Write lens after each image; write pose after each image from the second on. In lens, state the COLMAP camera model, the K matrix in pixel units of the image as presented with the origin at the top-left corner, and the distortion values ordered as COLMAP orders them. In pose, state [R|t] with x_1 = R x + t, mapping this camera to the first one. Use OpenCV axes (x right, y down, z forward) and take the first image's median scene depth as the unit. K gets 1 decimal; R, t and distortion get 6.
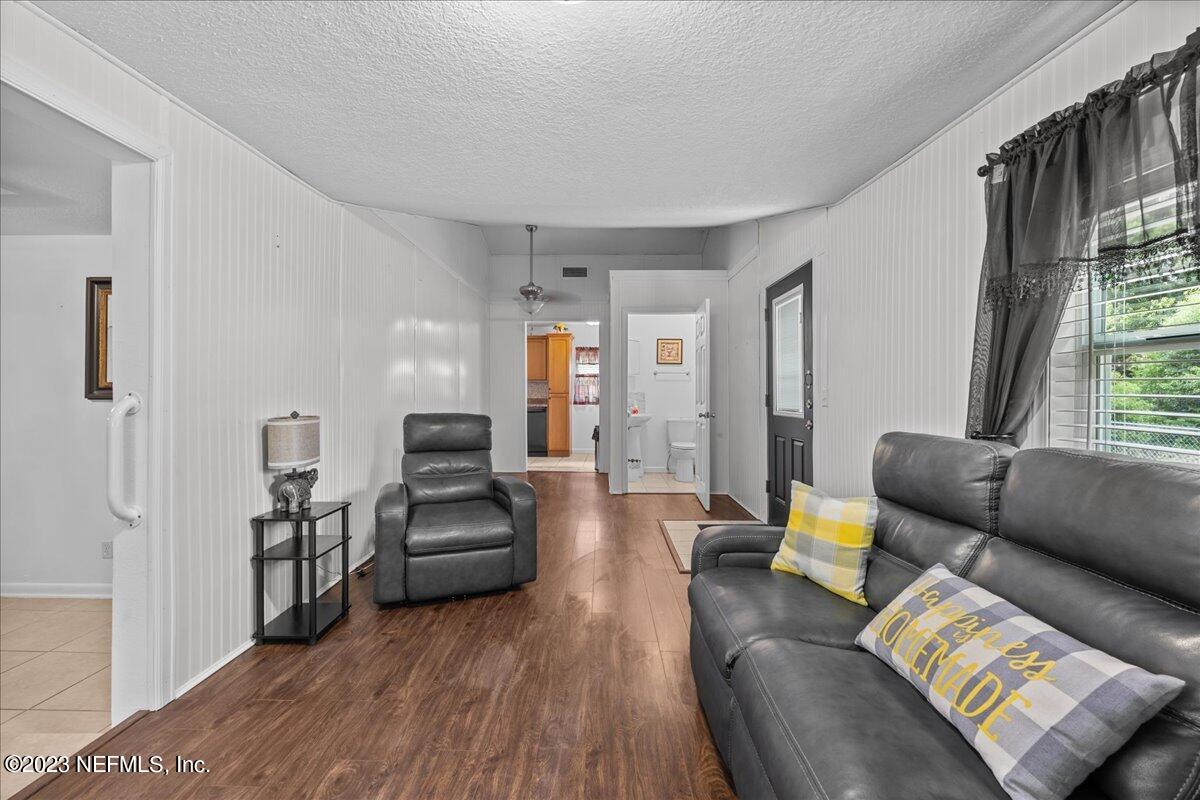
lens RADIAL K [[479.9, 0, 594.5], [0, 479.9, 398.4], [0, 0, 1]] dist [0.000517, -0.000499]
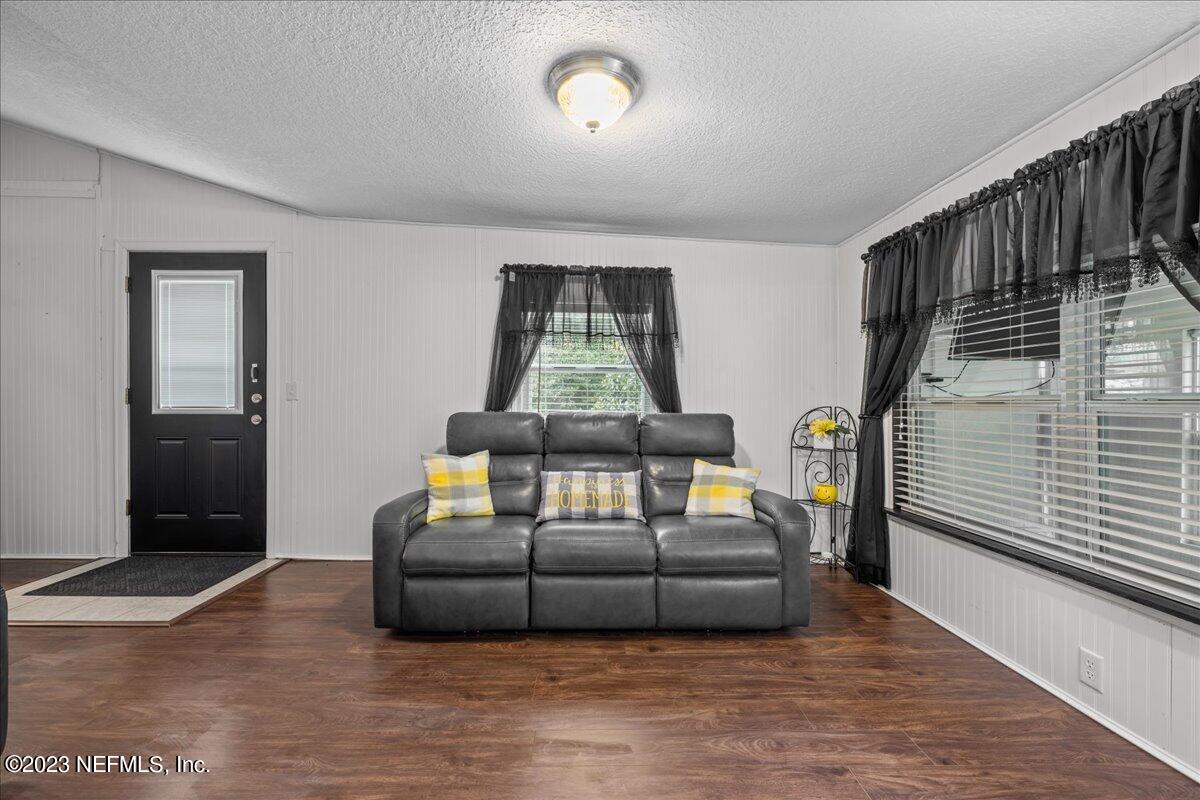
lens RADIAL K [[479.9, 0, 594.5], [0, 479.9, 398.4], [0, 0, 1]] dist [0.000517, -0.000499]
pose [[-0.029335, -0.005977, 0.999552, -1.077401], [0.003131, 0.999977, 0.006071, 0.018768], [-0.999565, 0.003308, -0.029316, 0.681027]]
